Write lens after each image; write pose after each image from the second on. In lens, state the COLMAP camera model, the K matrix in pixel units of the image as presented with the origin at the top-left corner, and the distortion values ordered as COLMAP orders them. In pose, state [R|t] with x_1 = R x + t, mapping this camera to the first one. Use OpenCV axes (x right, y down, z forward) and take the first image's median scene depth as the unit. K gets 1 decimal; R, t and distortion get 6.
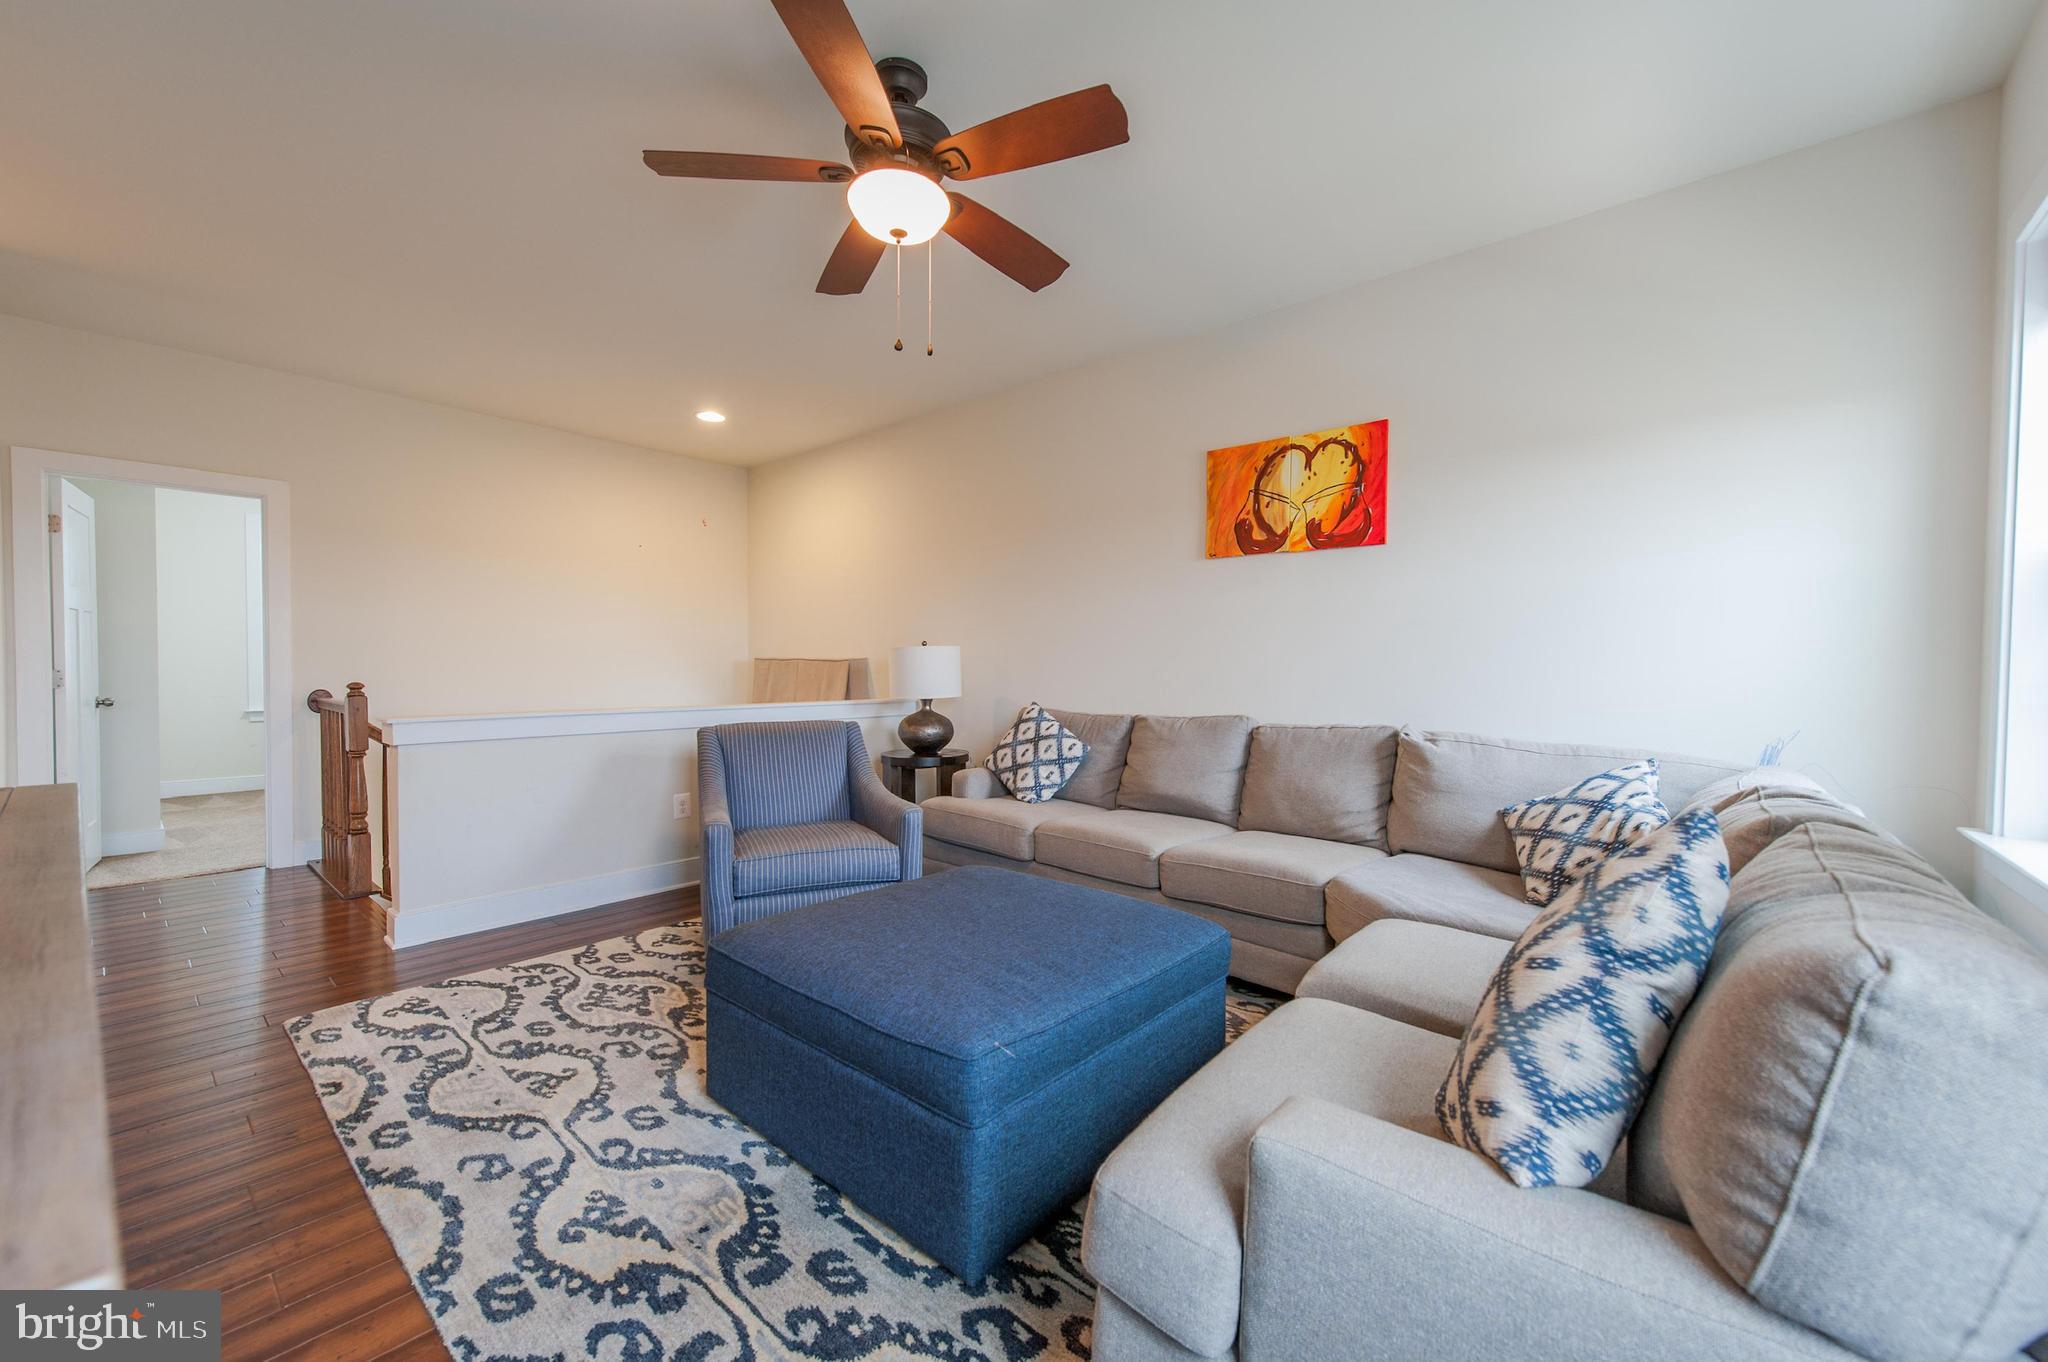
lens RADIAL K [[799.4, 0, 1020.7], [0, 799.4, 685.7], [0, 0, 1]] dist [0.012320, -0.000555]
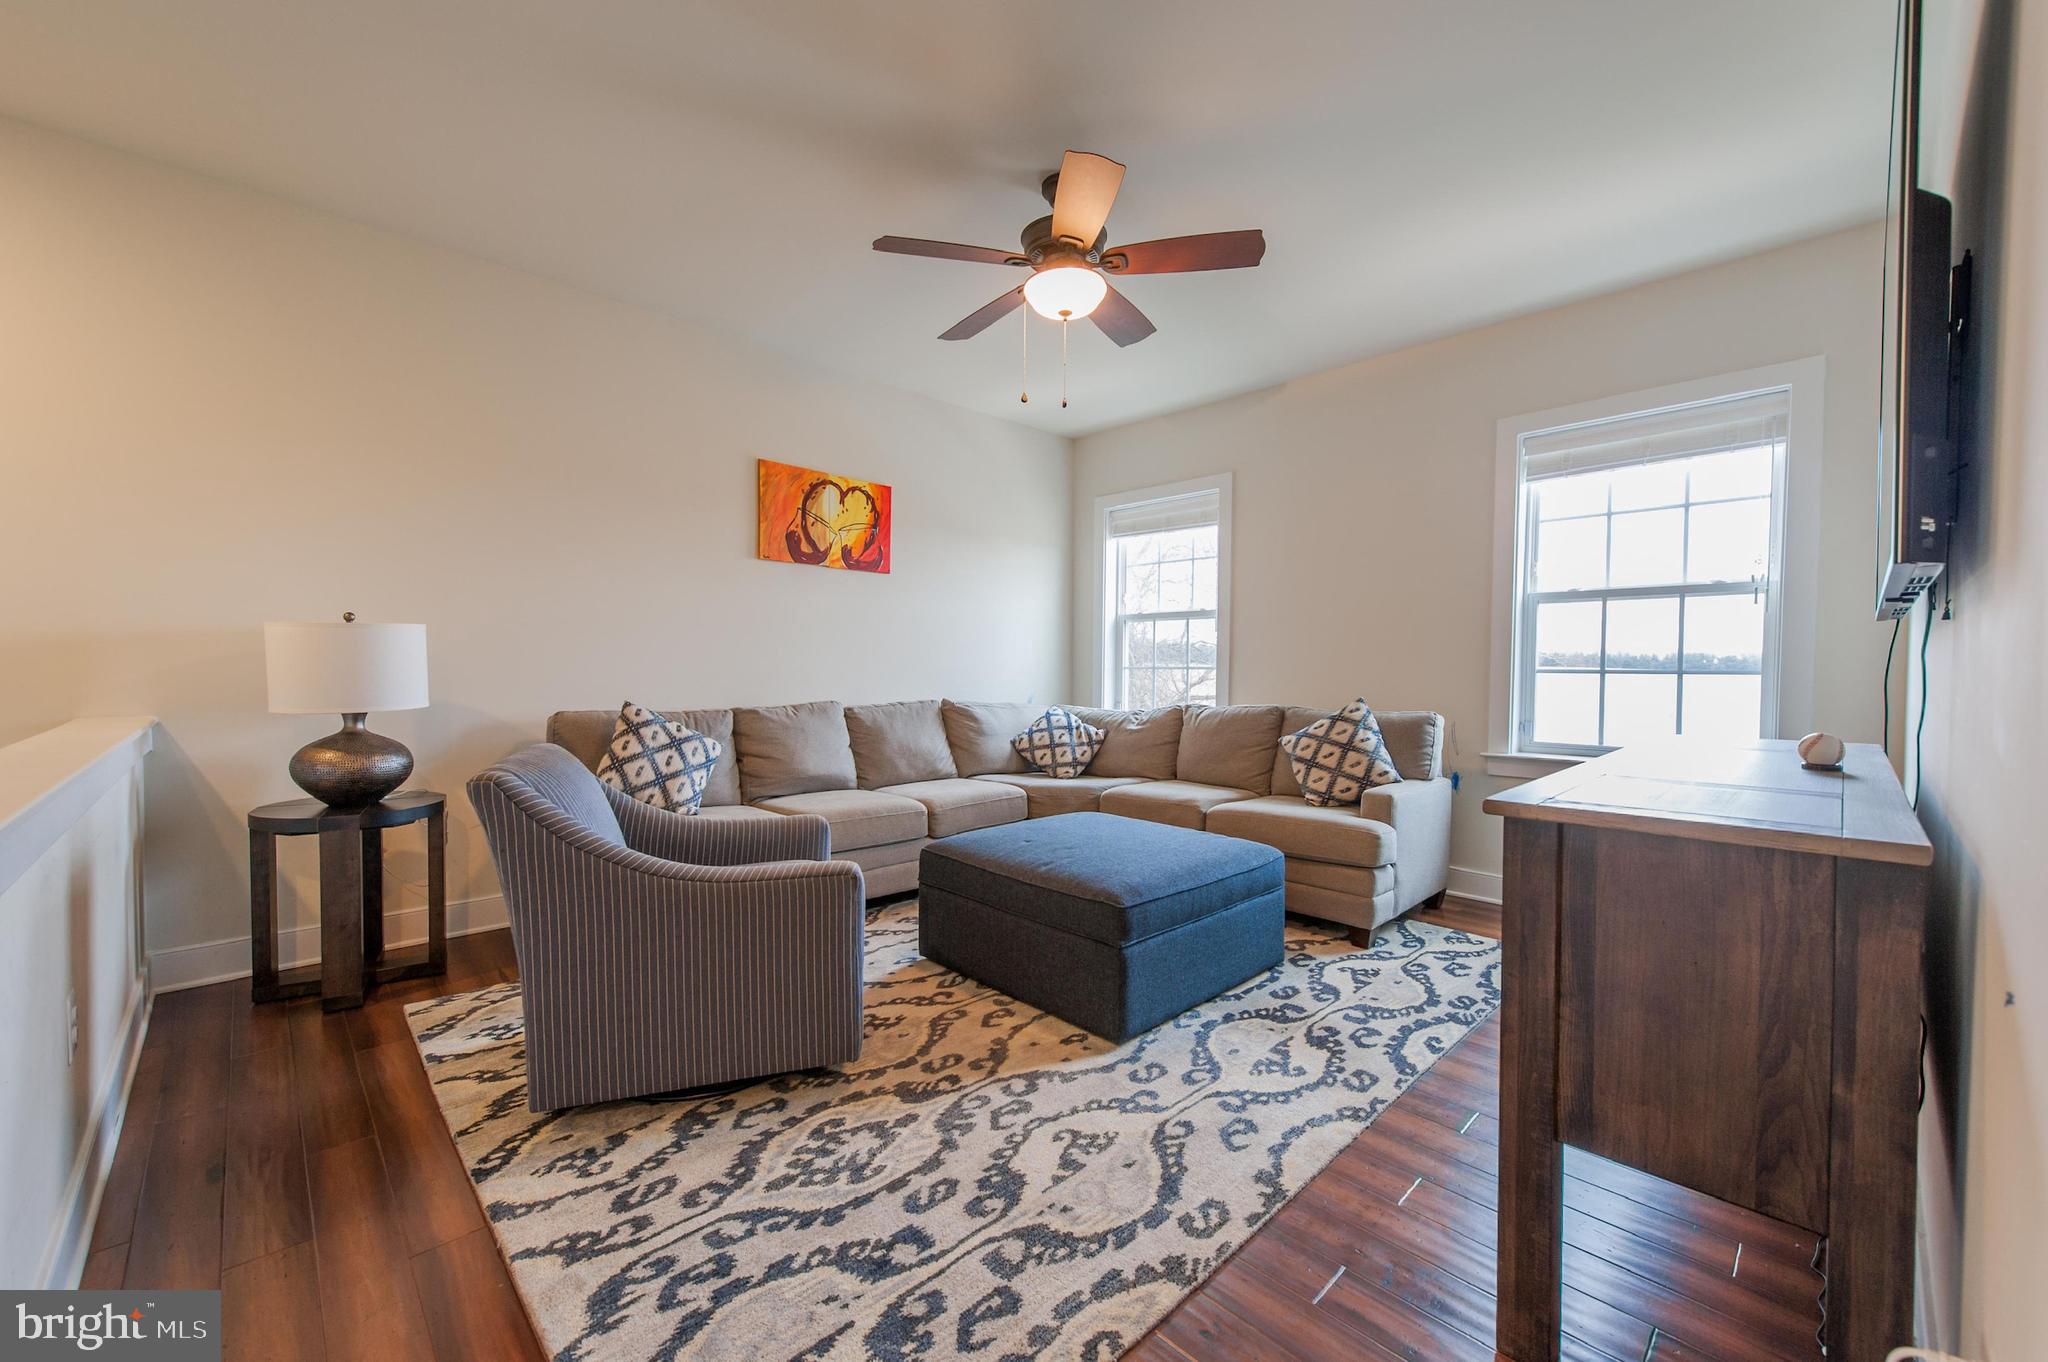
lens RADIAL K [[799.4, 0, 1021.6], [0, 799.4, 688.5], [0, 0, 1]] dist [0.012320, -0.000555]
pose [[0.086625, -0.032277, 0.995718, -1.141558], [0.019376, 0.999341, 0.030709, -0.016019], [-0.996053, 0.016632, 0.087193, 0.785905]]
